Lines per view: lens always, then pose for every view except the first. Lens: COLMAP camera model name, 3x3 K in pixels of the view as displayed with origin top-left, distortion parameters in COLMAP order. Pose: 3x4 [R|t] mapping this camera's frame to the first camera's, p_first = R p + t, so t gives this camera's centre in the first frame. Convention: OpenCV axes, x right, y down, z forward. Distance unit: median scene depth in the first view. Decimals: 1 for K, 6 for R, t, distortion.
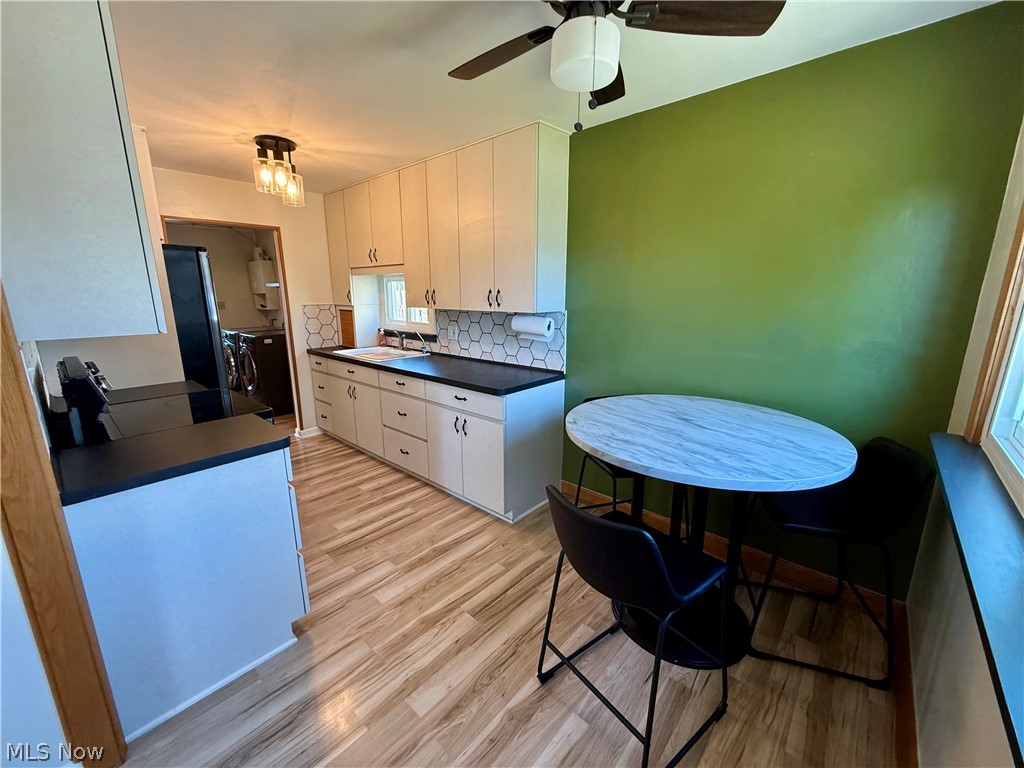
lens RADIAL K [[408.1, 0, 509.4], [0, 408.1, 382.4], [0, 0, 1]] dist [-0.000813, 0.000112]
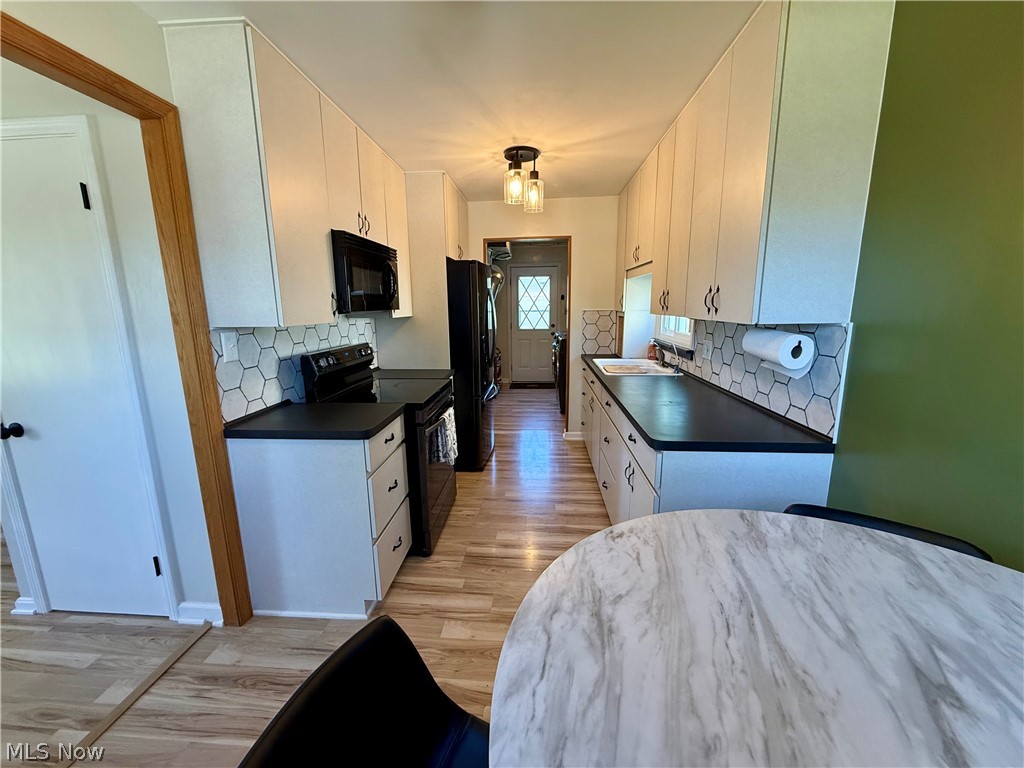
lens RADIAL K [[408.1, 0, 509.4], [0, 408.1, 382.4], [0, 0, 1]] dist [-0.000813, 0.000112]
pose [[0.610689, 0.144663, -0.778545, 0.225510], [-0.160508, 0.985376, 0.057192, -0.049930], [0.775433, 0.090036, 0.624978, 0.282147]]
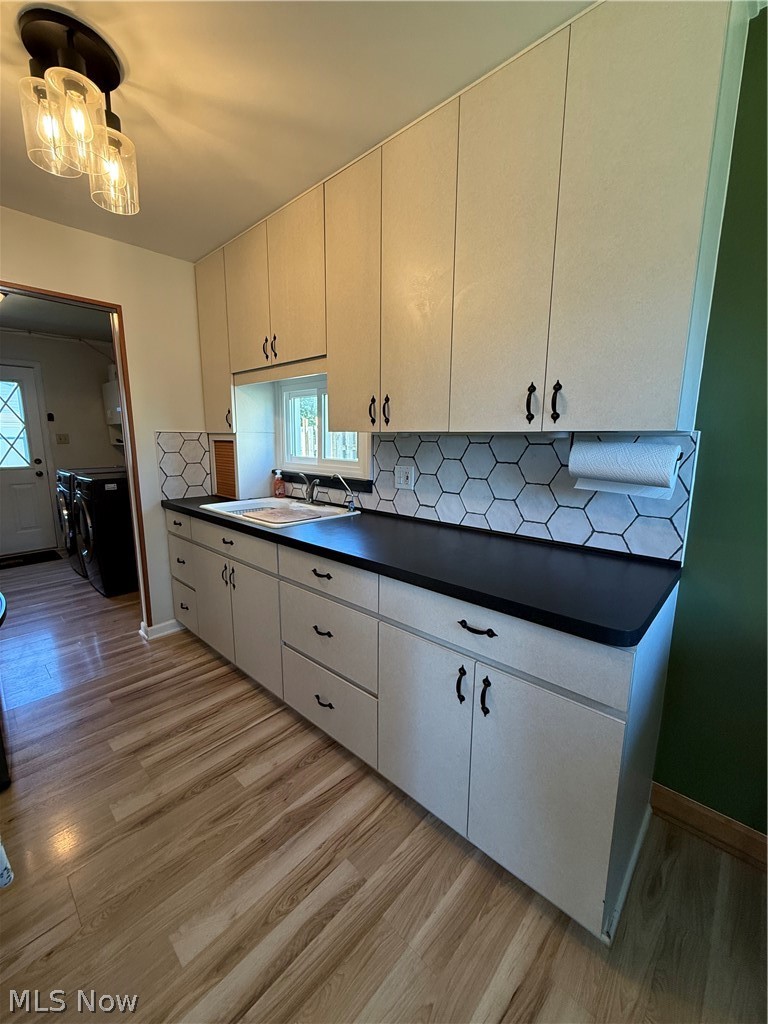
lens RADIAL K [[408.1, 0, 385.1], [0, 408.1, 509.1], [0, 0, 1]] dist [-0.000813, 0.000112]
pose [[0.999892, 0.010310, -0.010457, -0.163079], [-0.010768, 0.998943, -0.044687, -0.051387], [0.009986, 0.044794, 0.998946, 0.430949]]
